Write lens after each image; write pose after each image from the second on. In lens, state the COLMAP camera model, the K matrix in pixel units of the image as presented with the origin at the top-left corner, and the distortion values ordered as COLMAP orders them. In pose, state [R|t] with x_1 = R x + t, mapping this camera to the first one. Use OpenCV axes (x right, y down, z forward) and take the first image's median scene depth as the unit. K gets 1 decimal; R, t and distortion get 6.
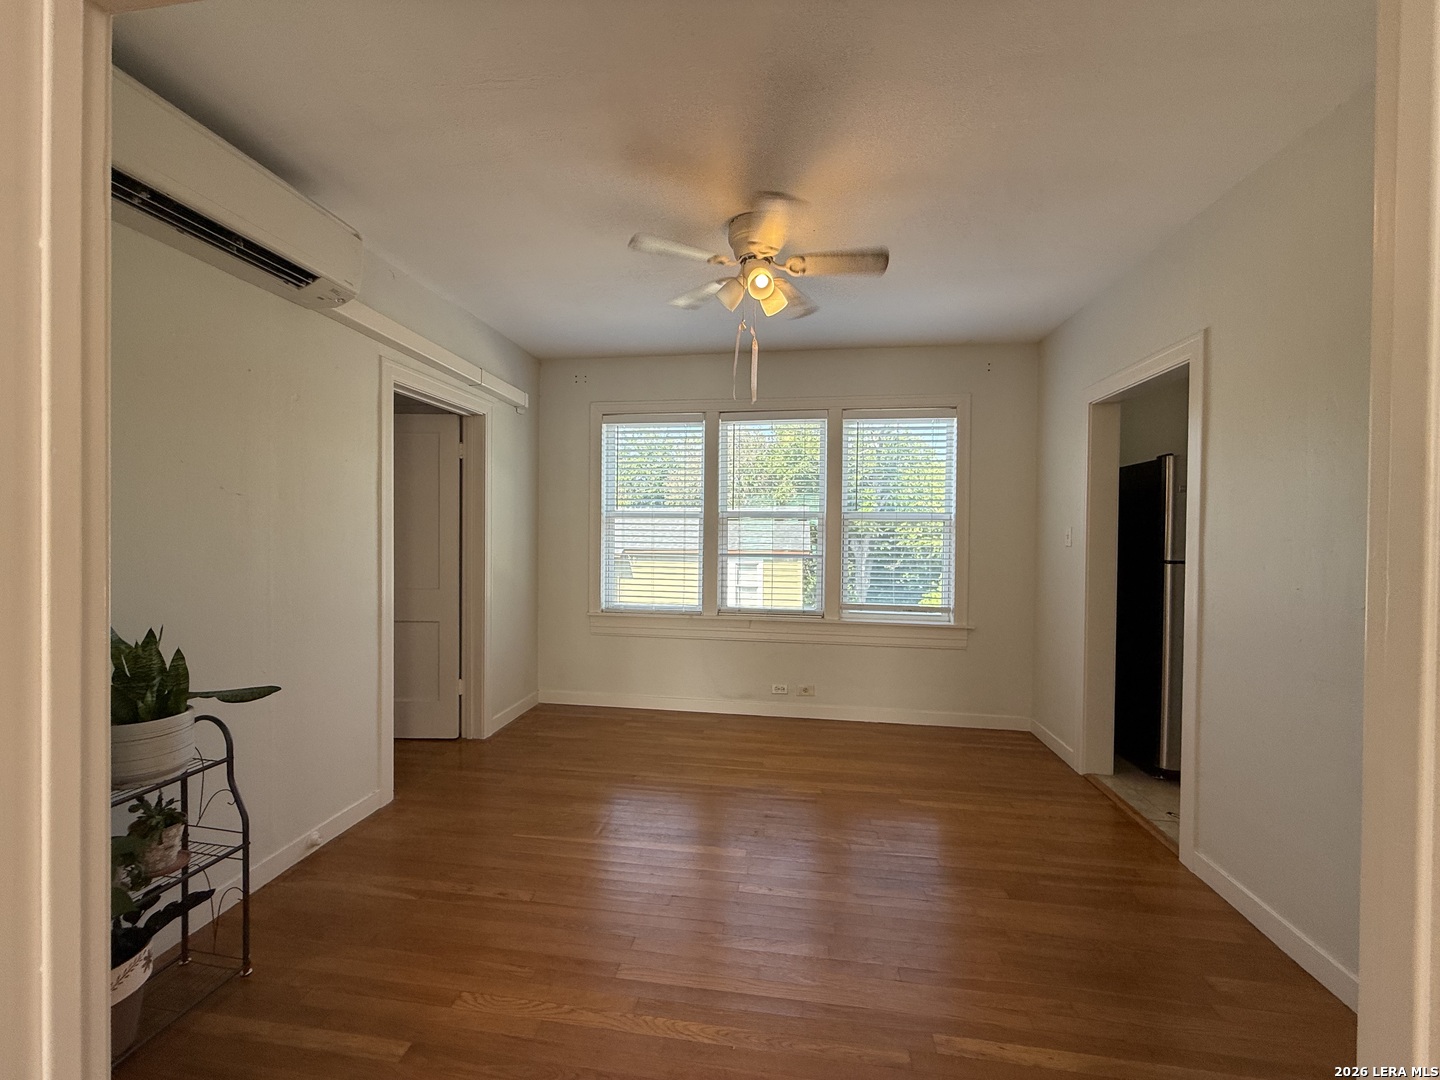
lens RADIAL K [[576.0, 0, 714.8], [0, 576.0, 536.9], [0, 0, 1]] dist [0.000414, 0.000710]
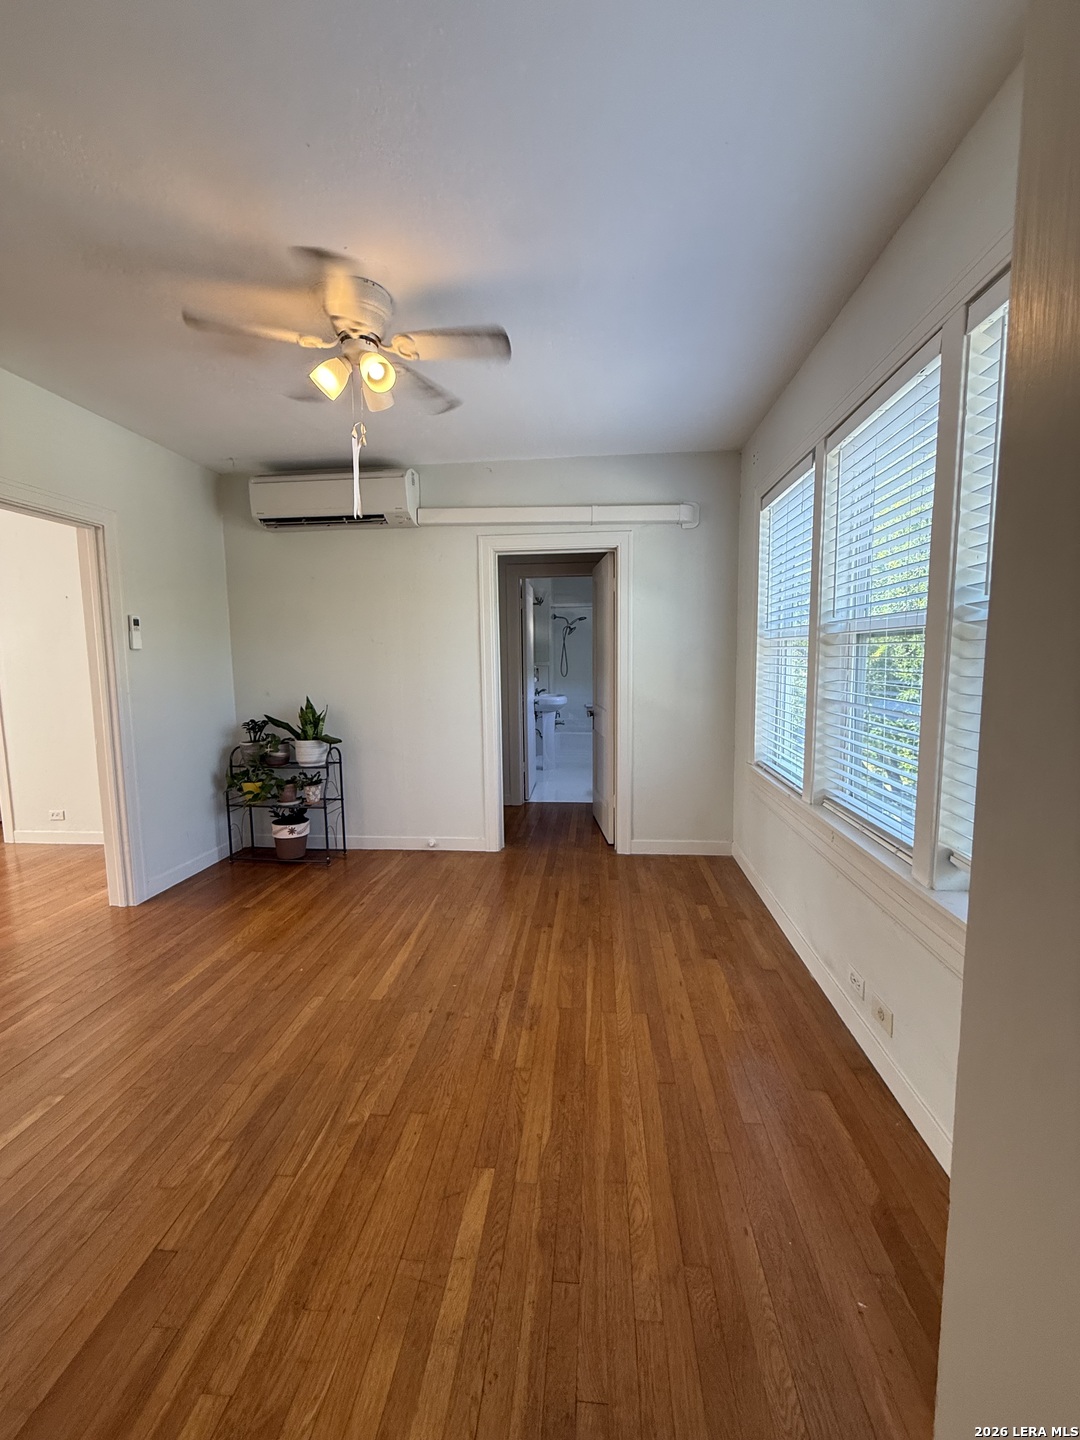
lens RADIAL K [[576.0, 0, 541.4], [0, 576.0, 714.0], [0, 0, 1]] dist [0.000414, 0.000710]
pose [[0.045766, 0.090061, -0.994884, 0.610291], [0.002977, 0.995911, 0.090290, -0.007063], [0.998948, -0.007094, 0.045310, 0.771051]]
